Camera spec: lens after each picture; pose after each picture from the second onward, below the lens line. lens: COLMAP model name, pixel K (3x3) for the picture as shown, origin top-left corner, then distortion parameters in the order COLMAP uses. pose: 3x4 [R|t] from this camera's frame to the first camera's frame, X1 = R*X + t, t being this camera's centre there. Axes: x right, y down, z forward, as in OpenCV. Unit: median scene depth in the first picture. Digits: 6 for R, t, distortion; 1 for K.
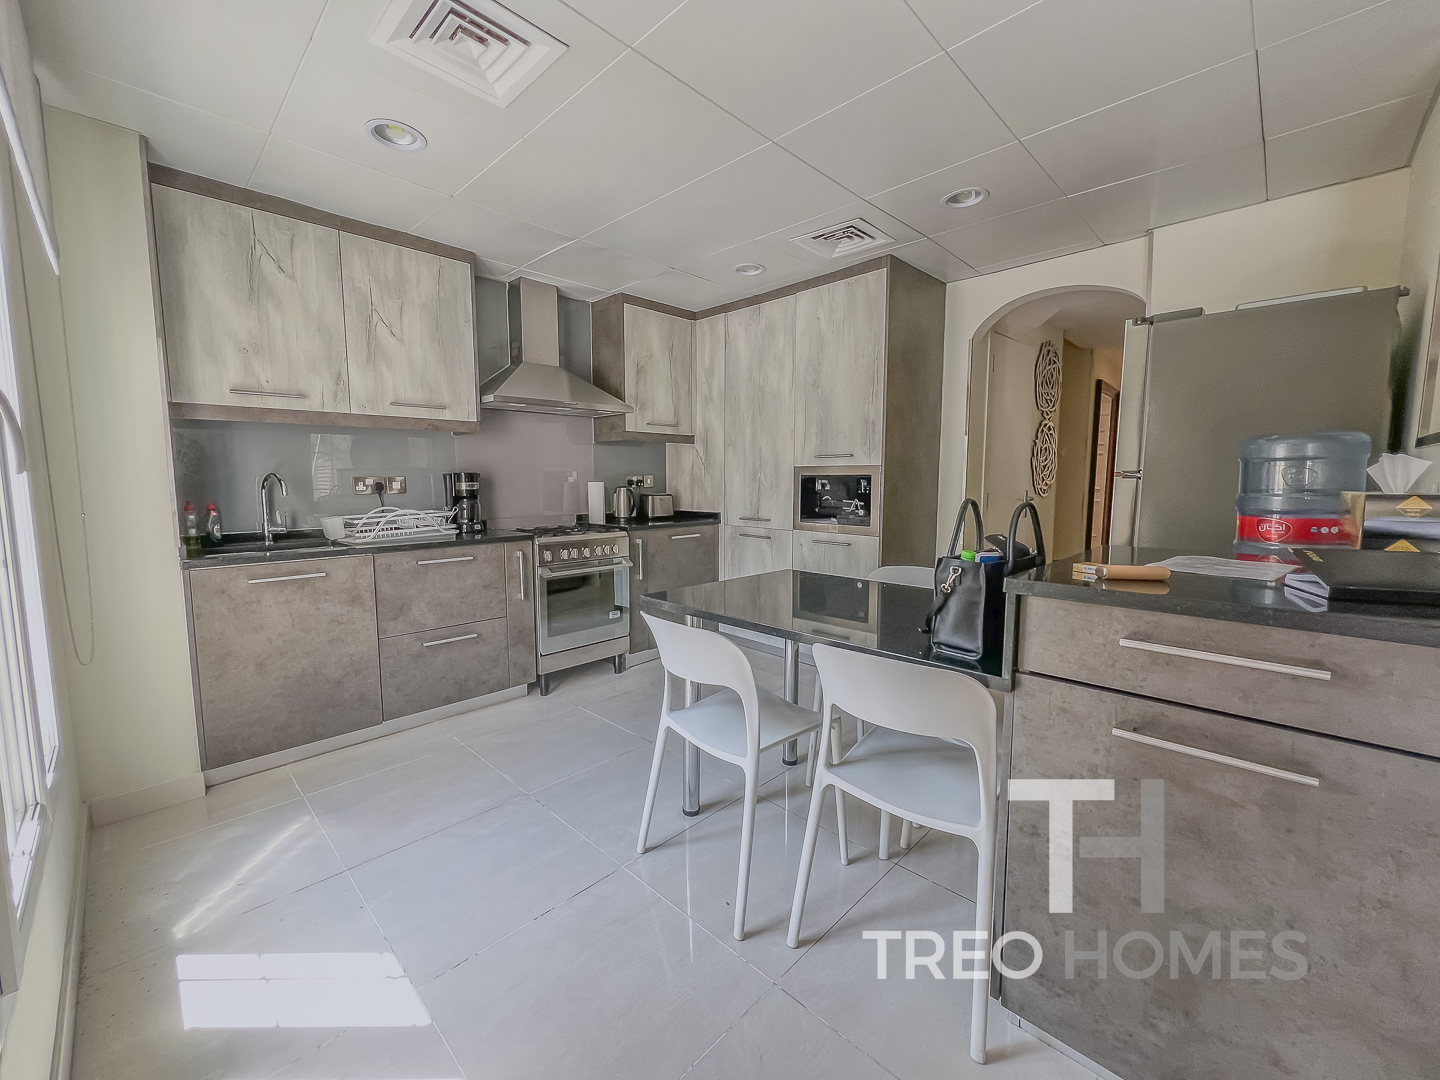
lens RADIAL K [[579.4, 0, 724.1], [0, 579.4, 534.7], [0, 0, 1]] dist [-0.003806, 0.000677]
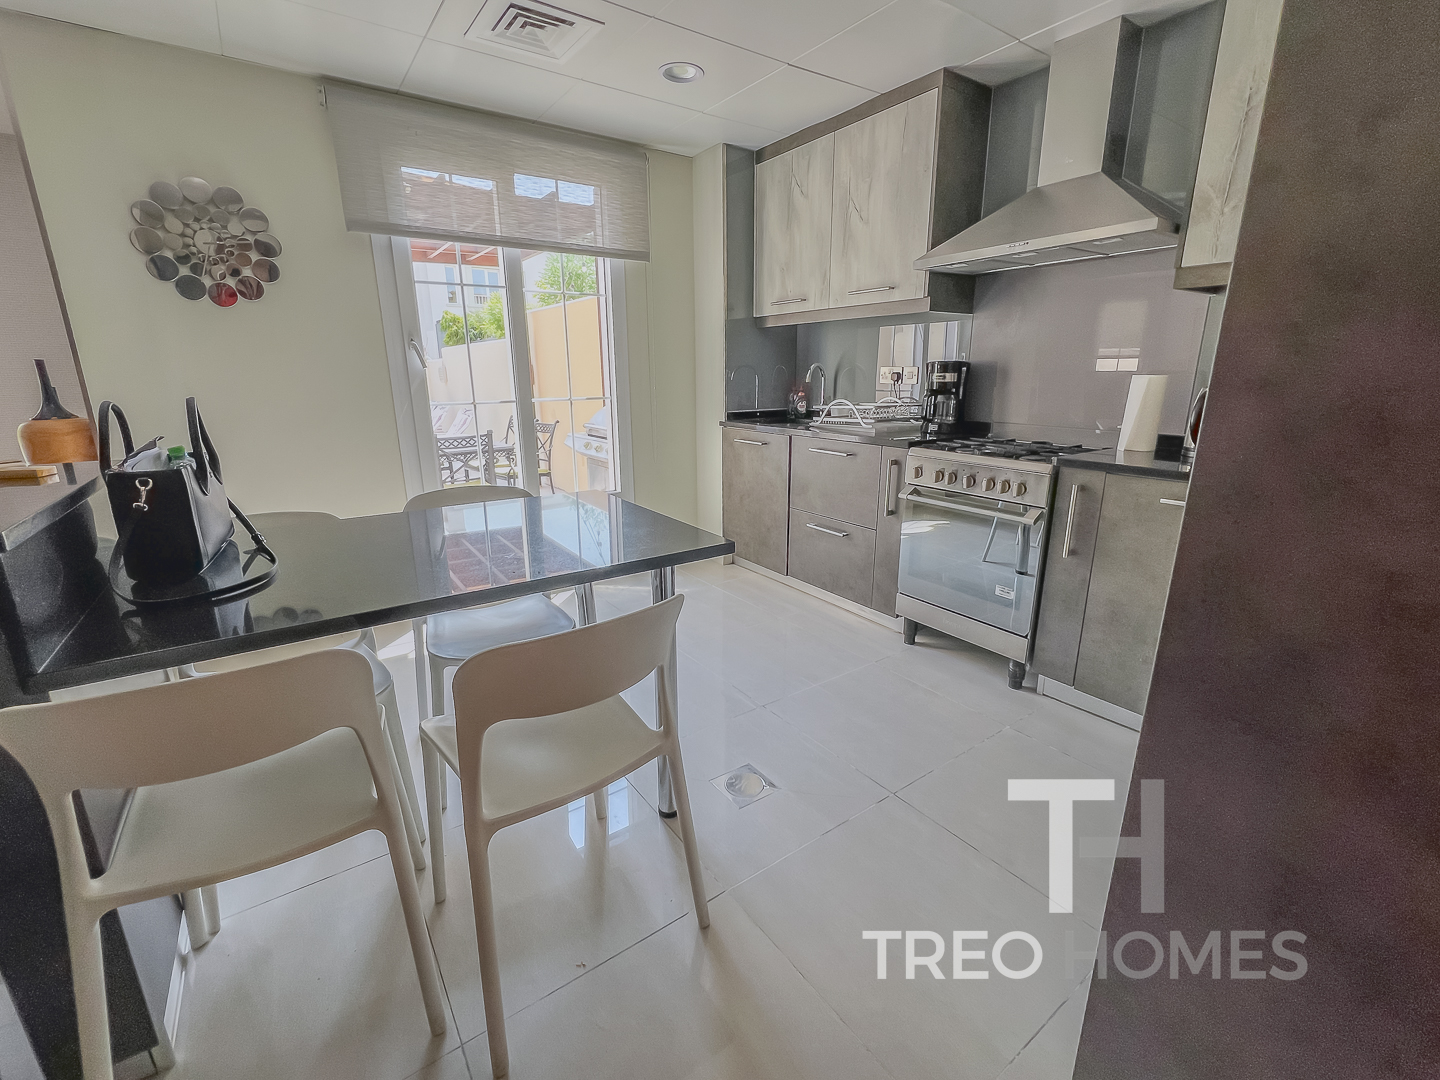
lens RADIAL K [[622.1, 0, 723.1], [0, 622.1, 540.1], [0, 0, 1]] dist [0.002329, 0.000061]
pose [[-0.179414, 0.264099, -0.947662, 0.649892], [-0.094801, 0.954168, 0.283860, -0.104650], [0.979195, 0.140768, -0.146154, 1.037531]]
